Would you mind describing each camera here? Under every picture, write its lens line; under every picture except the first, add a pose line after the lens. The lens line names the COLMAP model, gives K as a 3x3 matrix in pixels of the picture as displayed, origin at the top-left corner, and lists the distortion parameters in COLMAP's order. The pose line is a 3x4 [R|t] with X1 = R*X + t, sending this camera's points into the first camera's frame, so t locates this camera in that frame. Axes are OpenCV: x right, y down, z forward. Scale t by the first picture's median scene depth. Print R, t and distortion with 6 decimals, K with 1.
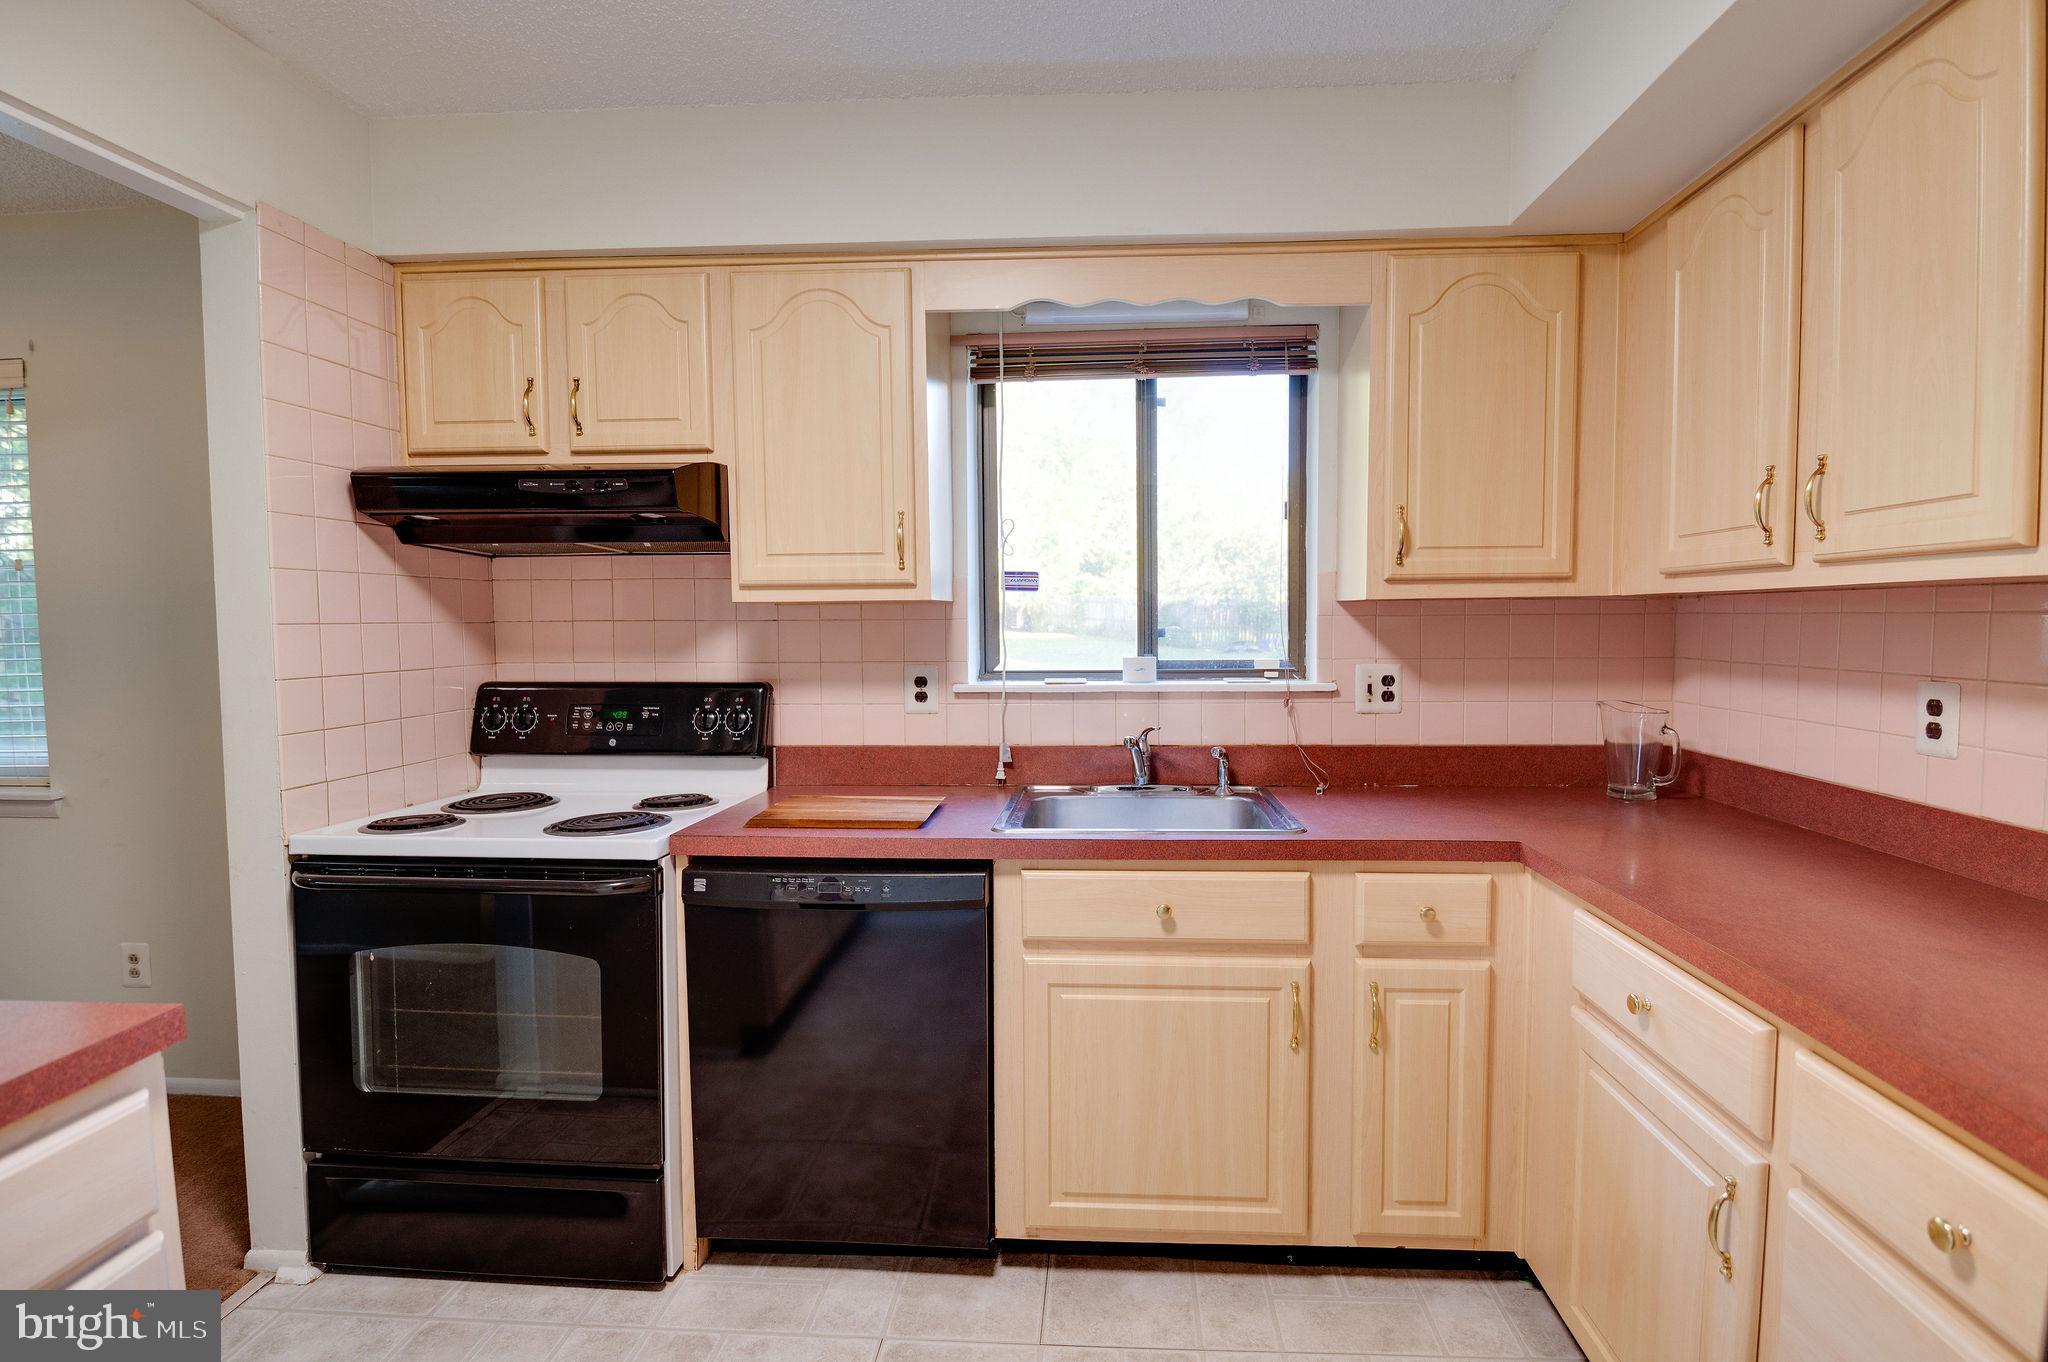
lens RADIAL K [[949.9, 0, 1024.0], [0, 949.9, 681.0], [0, 0, 1]] dist [-0.012842, 0.000119]
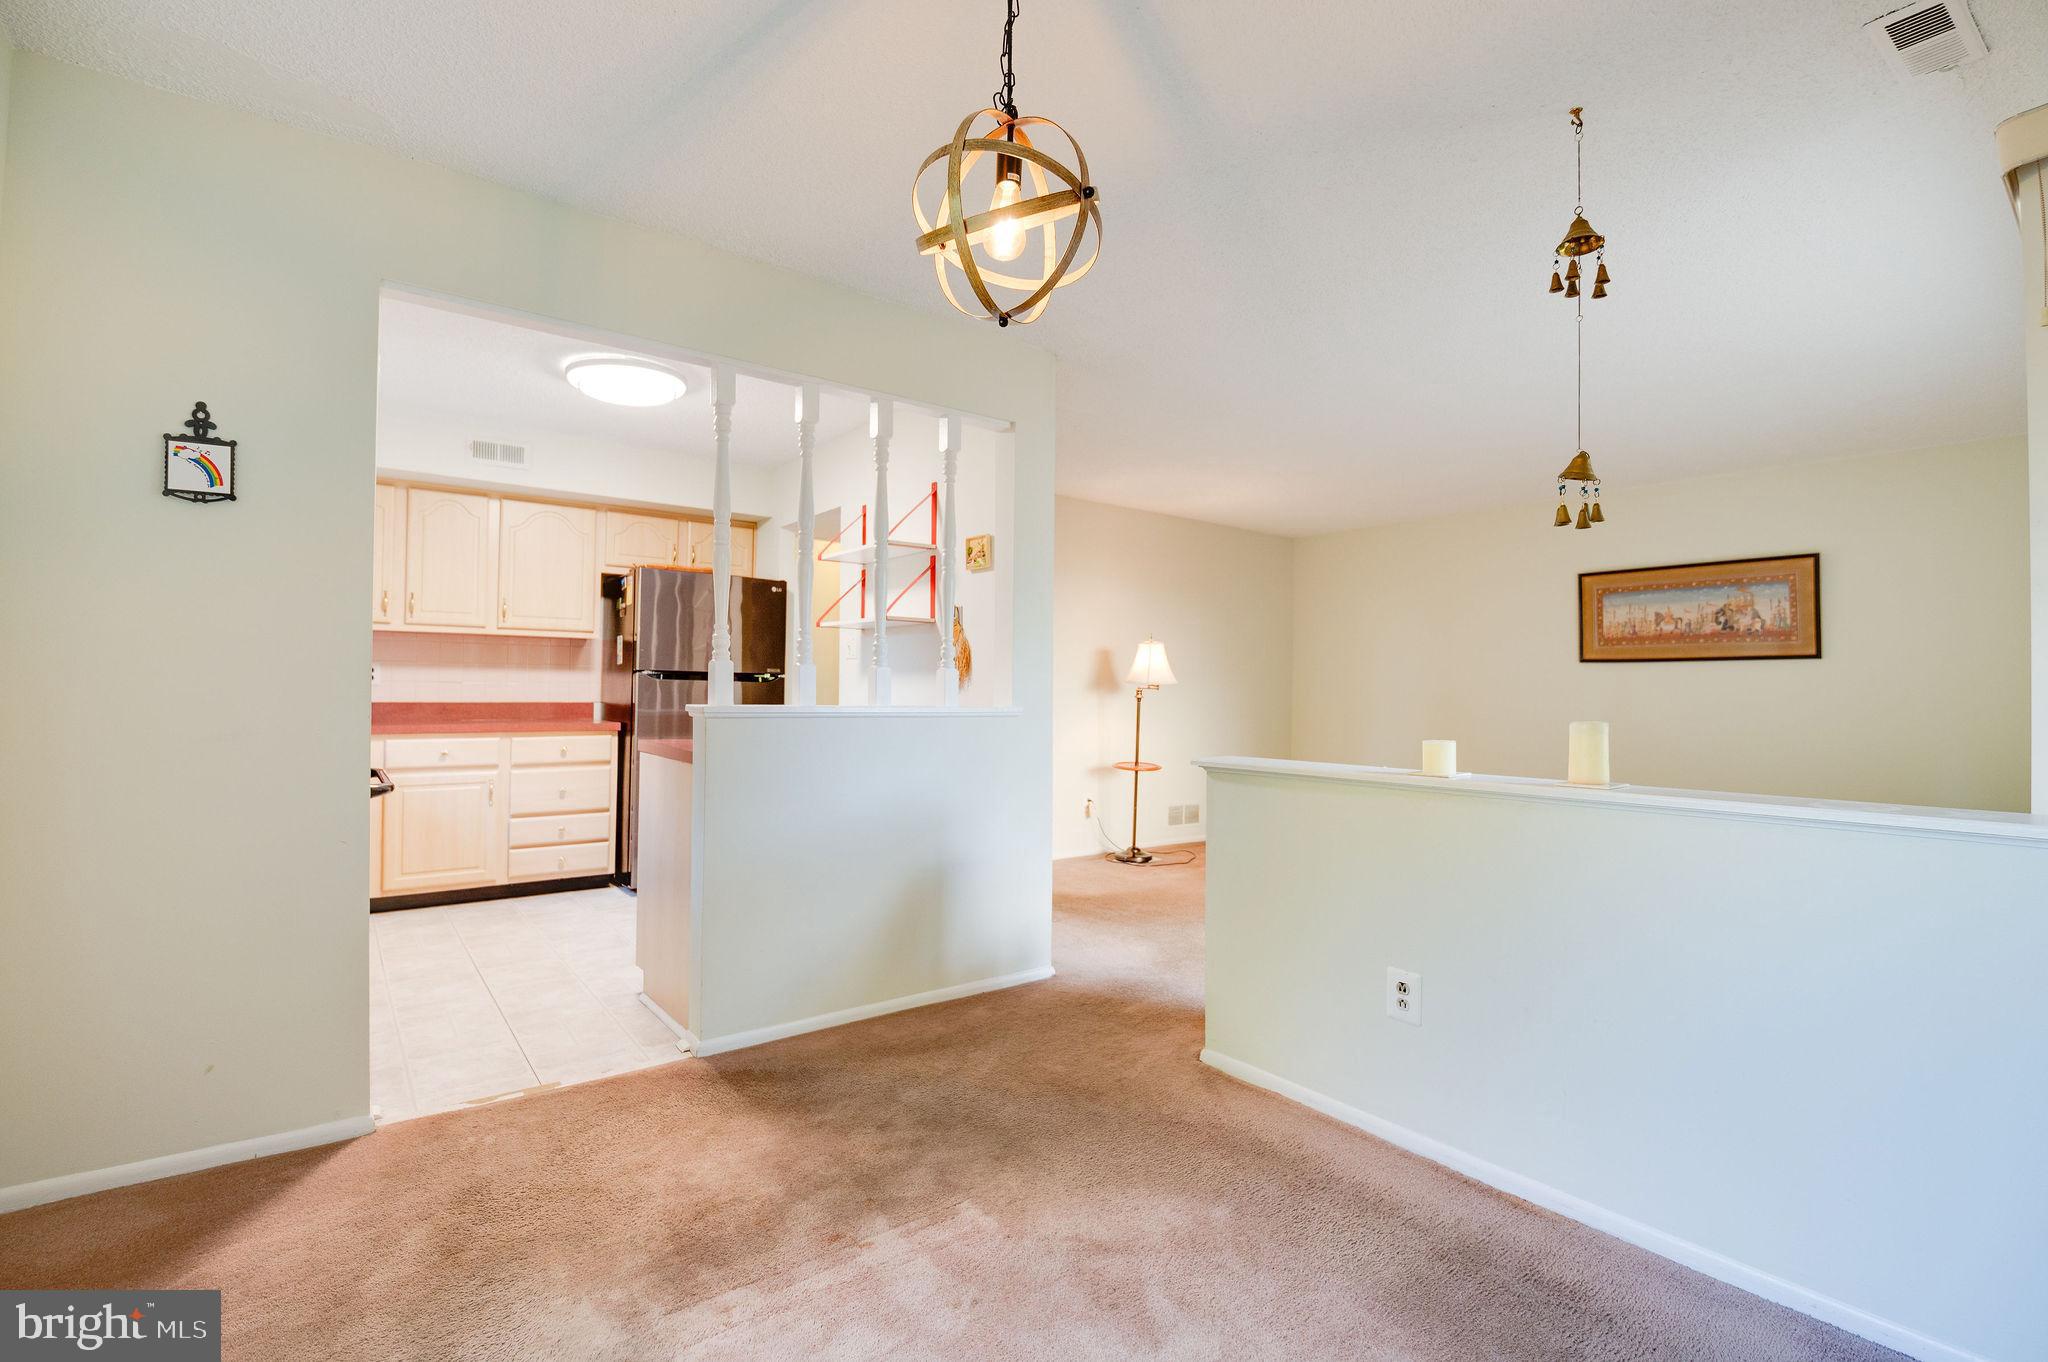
lens RADIAL K [[949.9, 0, 1024.0], [0, 949.9, 681.0], [0, 0, 1]] dist [-0.012842, 0.000119]
pose [[-0.647739, -0.002682, 0.761858, -1.849695], [0.034544, 0.998862, 0.032887, 0.025357], [-0.761079, 0.047620, -0.646909, 0.900214]]
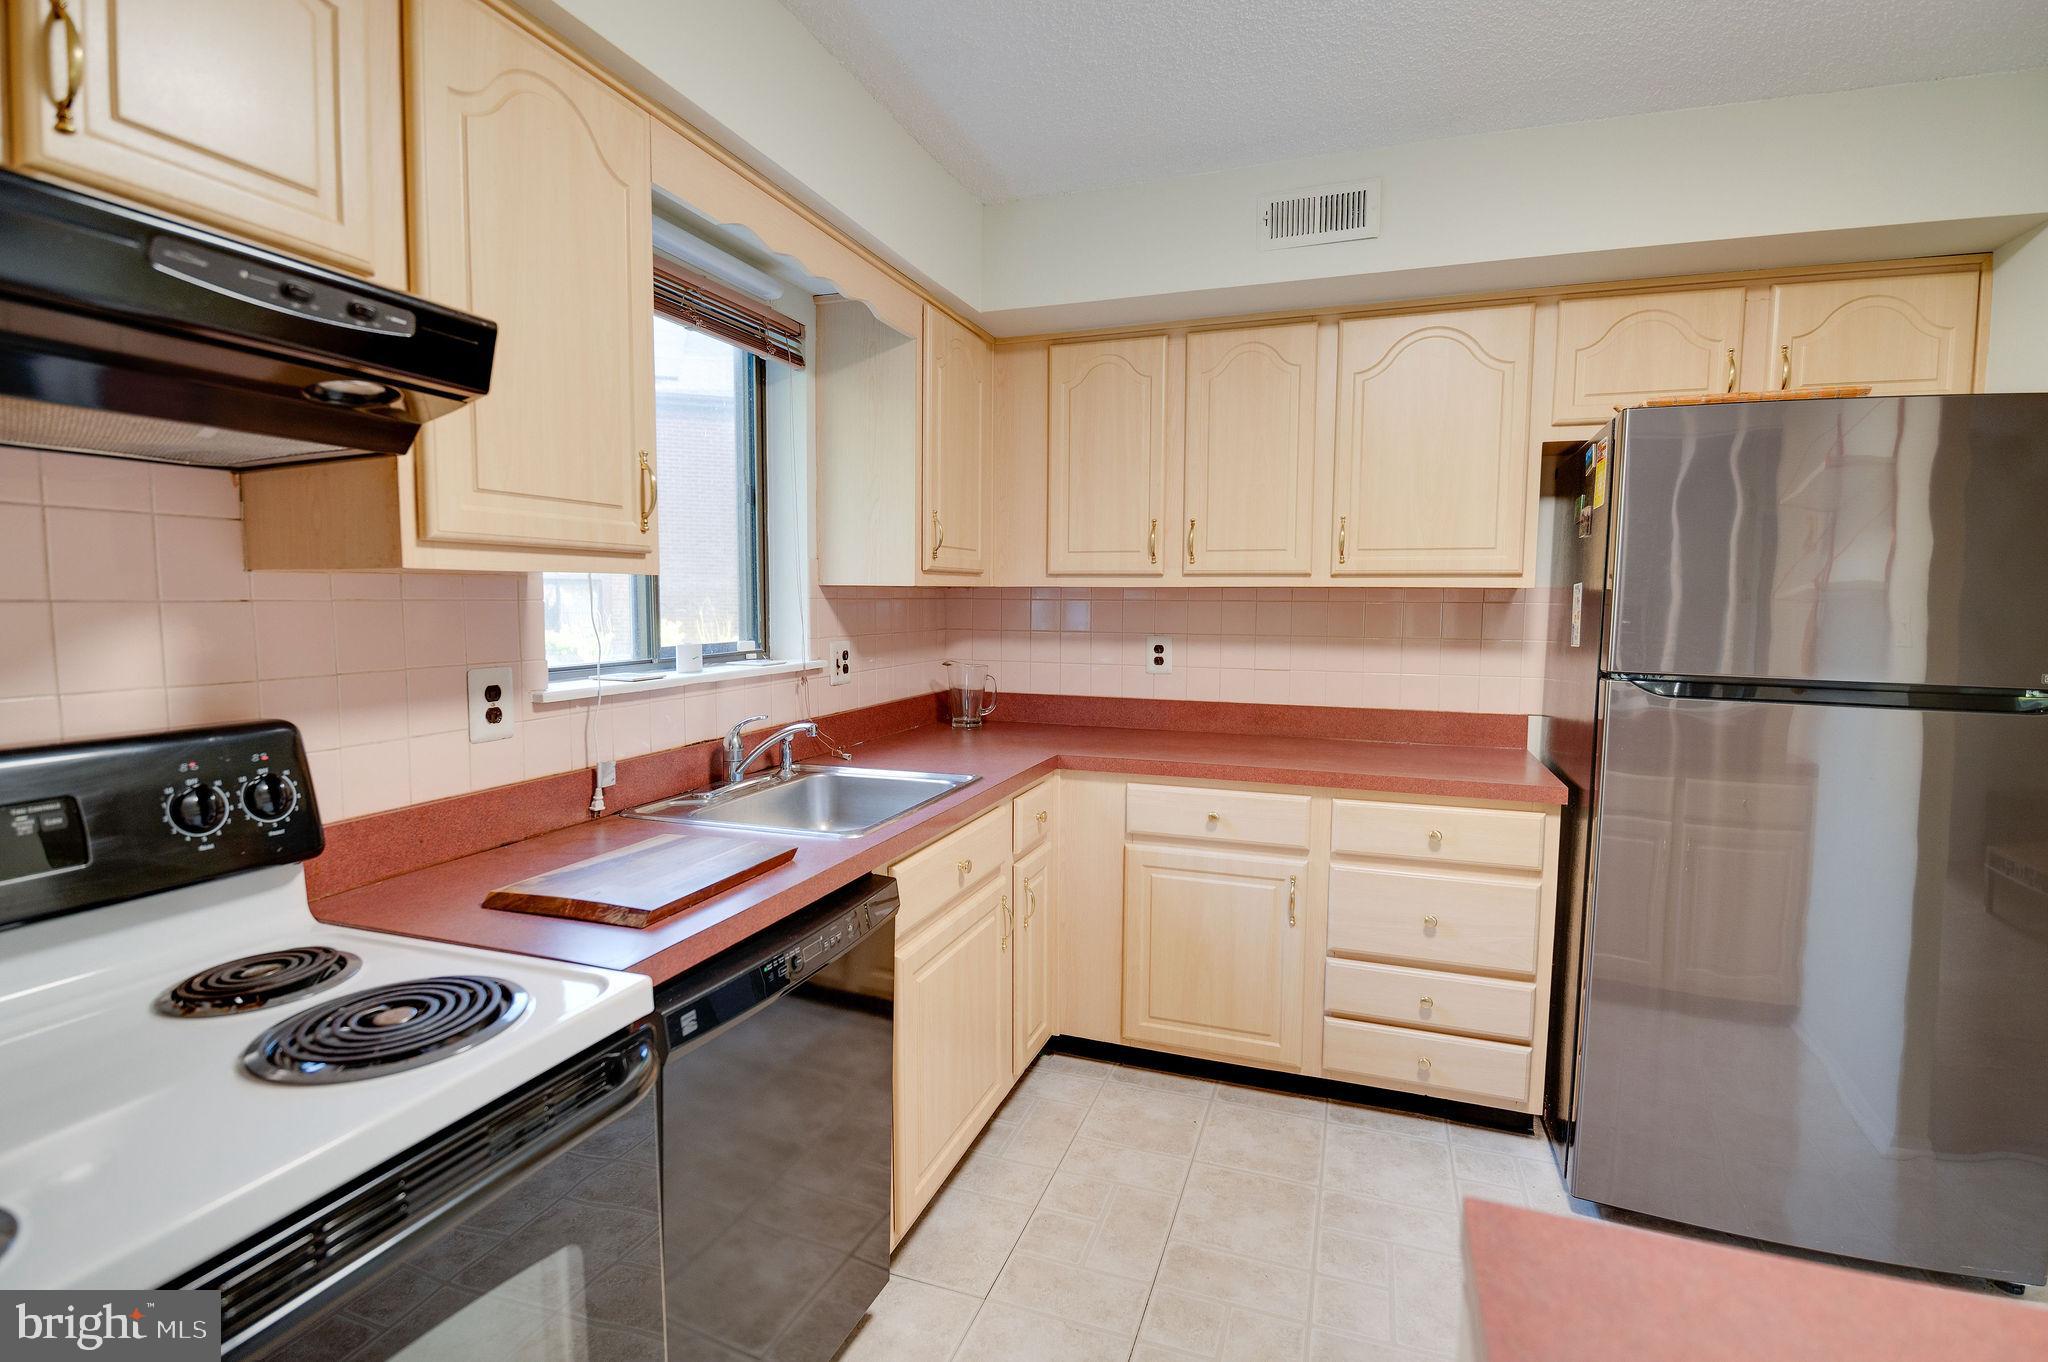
lens RADIAL K [[949.9, 0, 1024.0], [0, 949.9, 681.0], [0, 0, 1]] dist [-0.012842, 0.000119]
pose [[0.281413, -0.076129, 0.956562, -0.667607], [0.055964, 0.996453, 0.062839, -0.030031], [-0.957954, 0.035849, 0.284675, 0.462132]]
